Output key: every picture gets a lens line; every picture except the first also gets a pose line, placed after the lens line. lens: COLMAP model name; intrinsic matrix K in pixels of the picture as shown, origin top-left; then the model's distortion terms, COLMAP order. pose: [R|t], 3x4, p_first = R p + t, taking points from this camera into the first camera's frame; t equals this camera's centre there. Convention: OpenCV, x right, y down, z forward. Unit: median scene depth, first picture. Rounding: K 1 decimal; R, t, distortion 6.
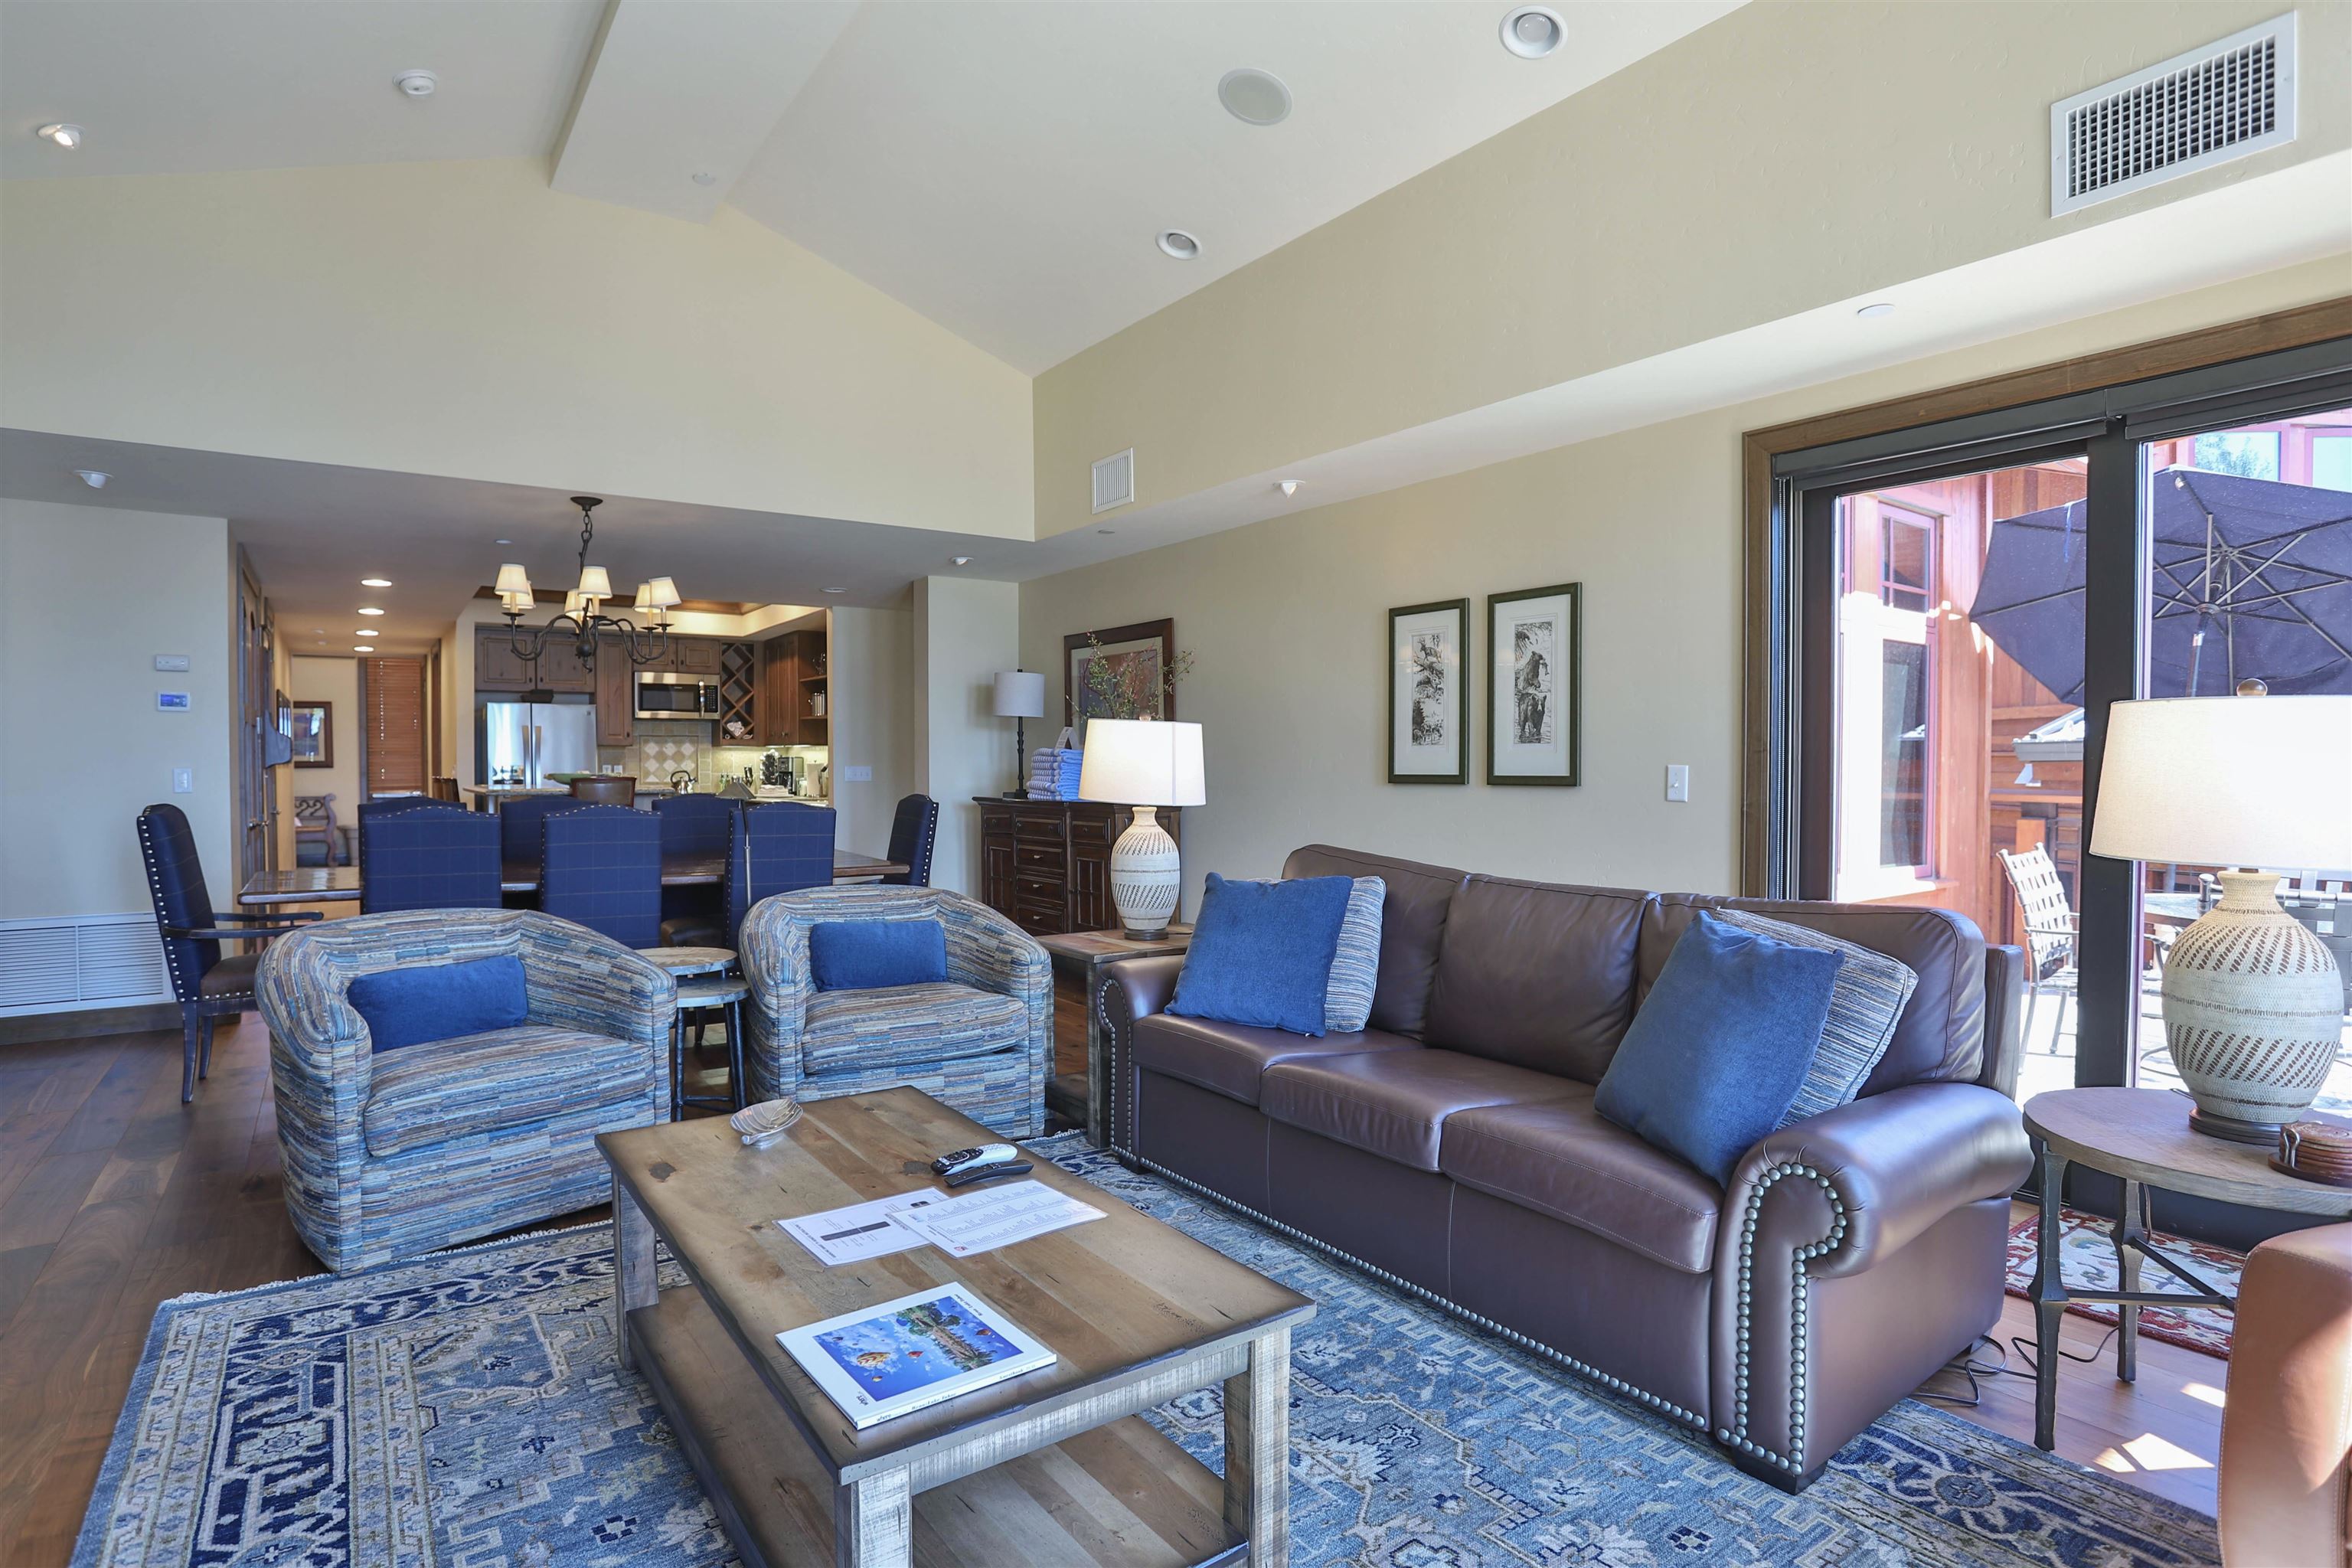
lens RADIAL K [[1209.6, 0, 1159.6], [0, 1209.6, 790.8], [0, 0, 1]] dist [-0.059371, 0.021397]
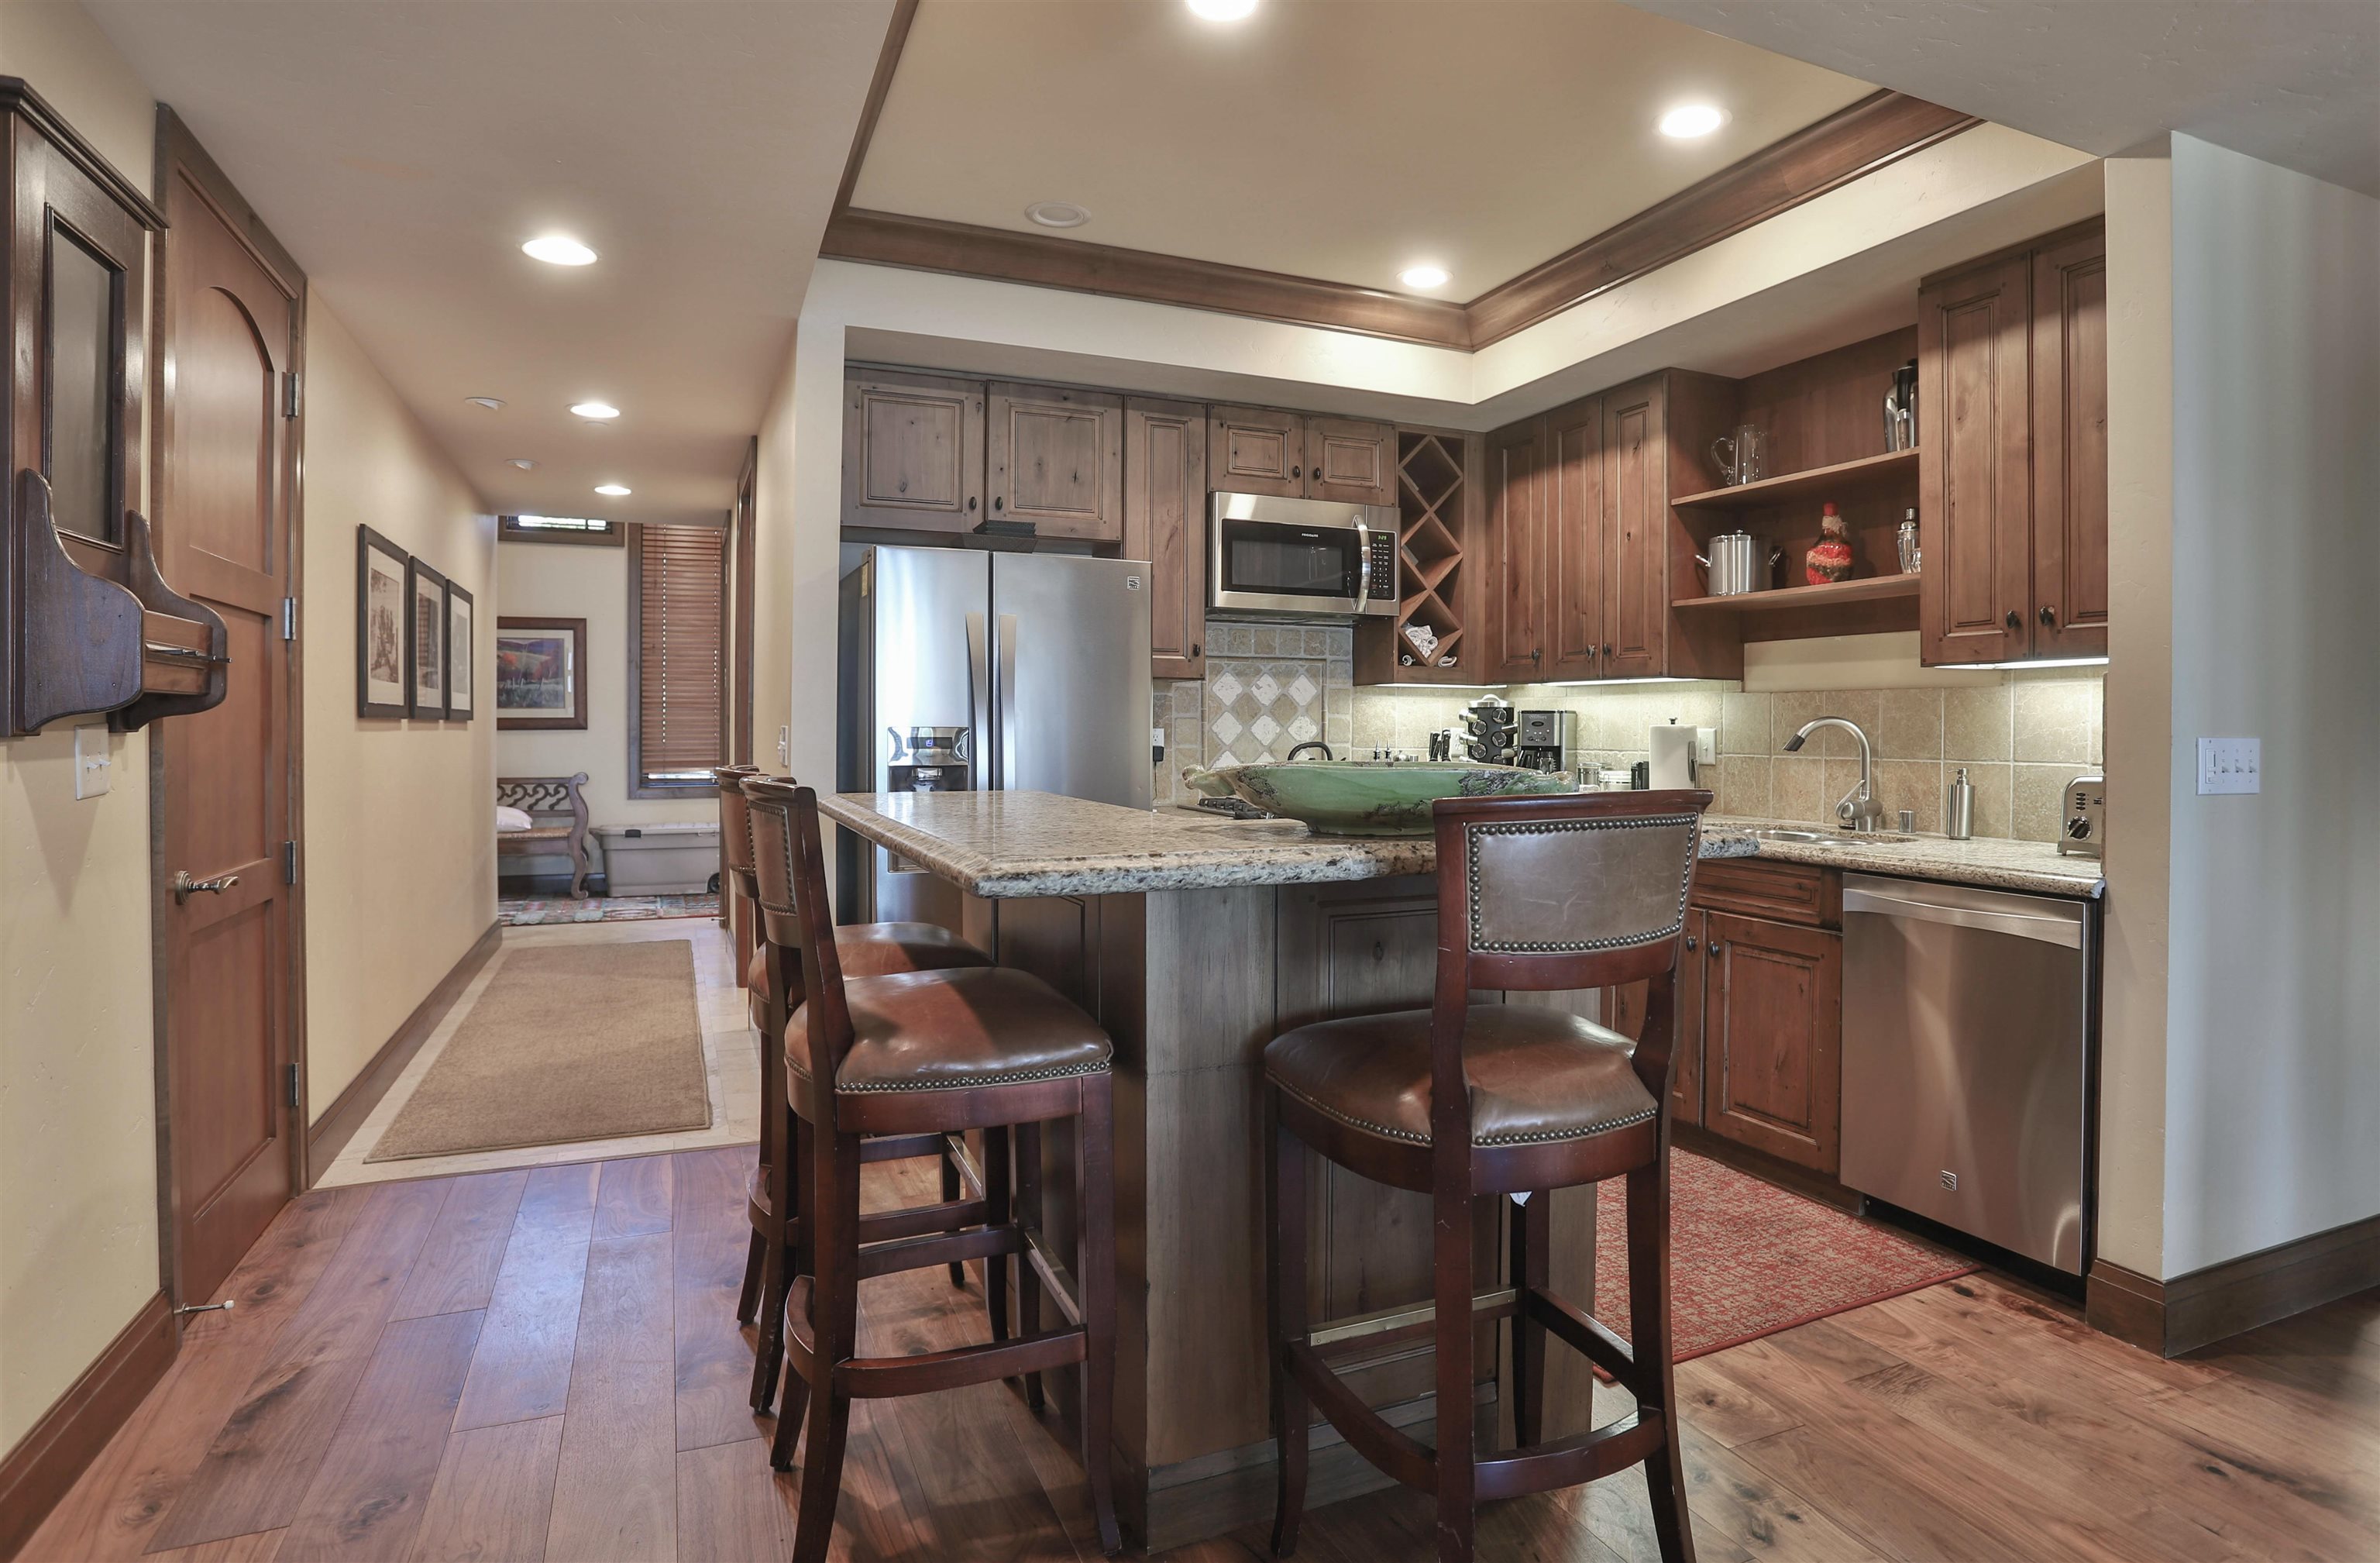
lens RADIAL K [[1282.7, 0, 1240.6], [0, 1282.7, 739.6], [0, 0, 1]] dist [-0.094186, 0.060239]
pose [[0.984119, 0.007084, -0.177367, -0.376661], [-0.009669, 0.999859, -0.013714, -0.012704], [0.177245, 0.015211, 0.984049, 0.624270]]
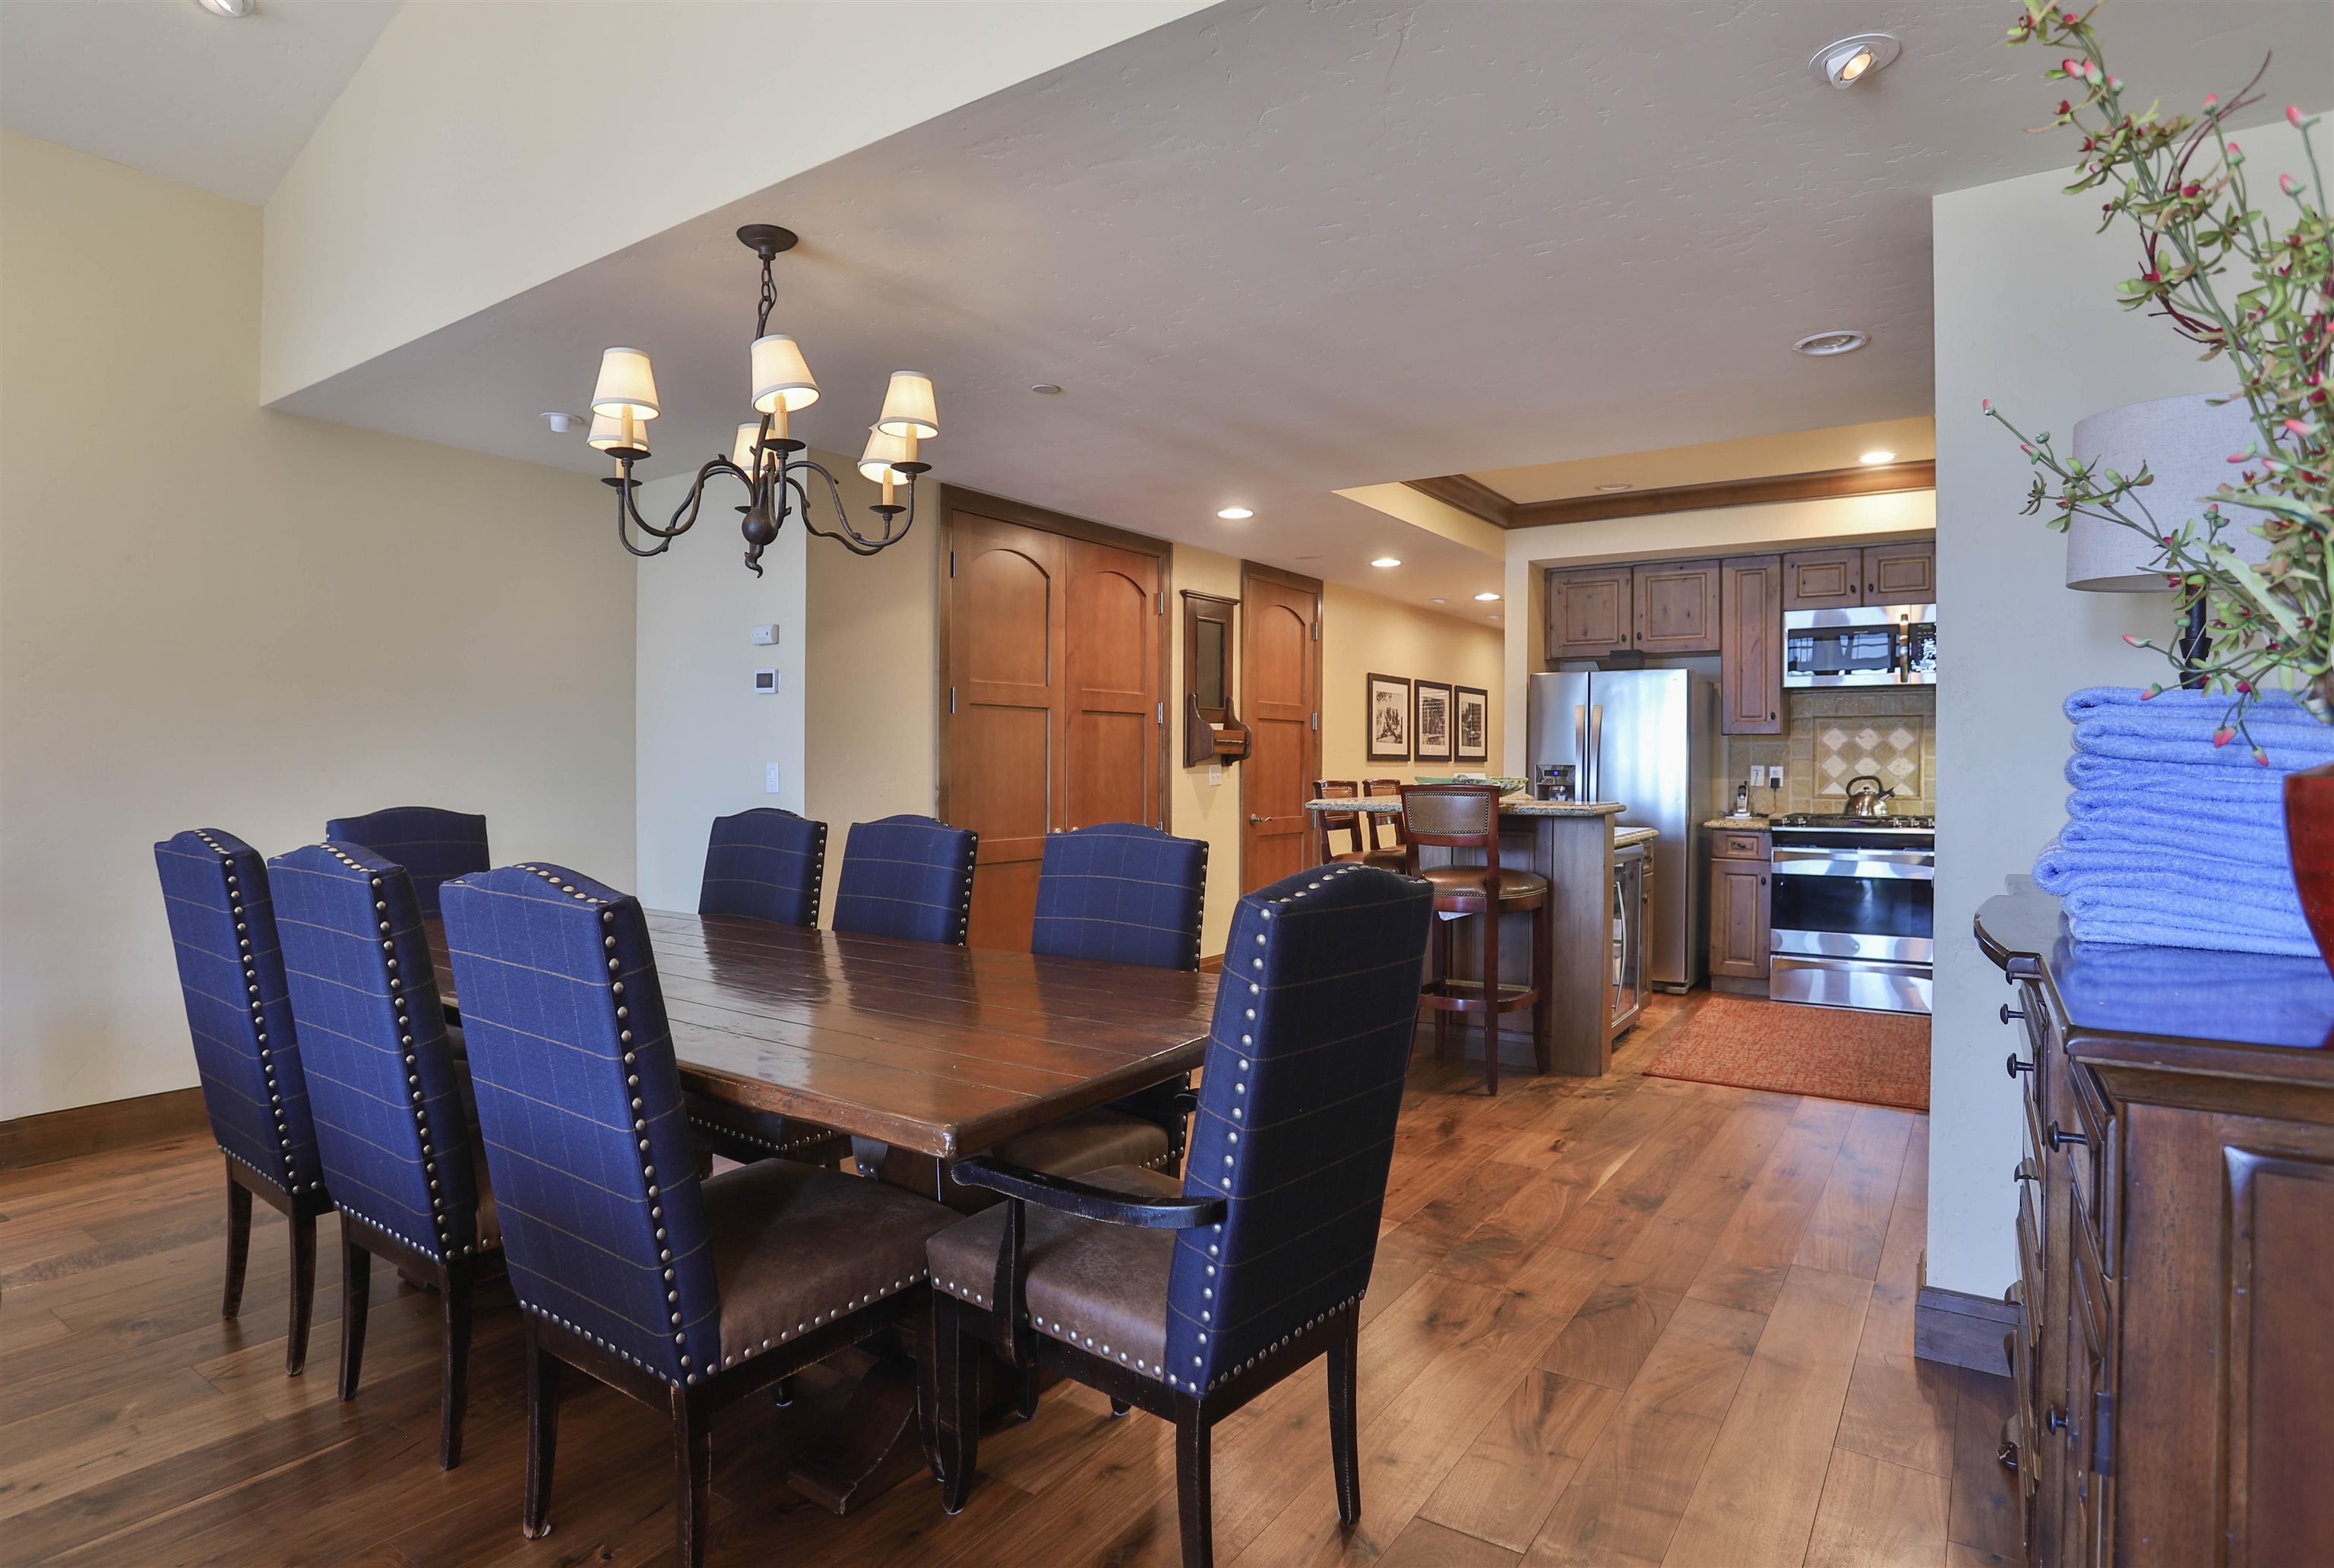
lens RADIAL K [[1255.6, 0, 1146.8], [0, 1255.6, 776.1], [0, 0, 1]] dist [-0.050093, 0.000481]
pose [[0.356275, 0.013930, -0.934277, 0.032503], [-0.026215, 0.999644, 0.004908, -0.011689], [0.934013, 0.022744, 0.356513, 0.508896]]
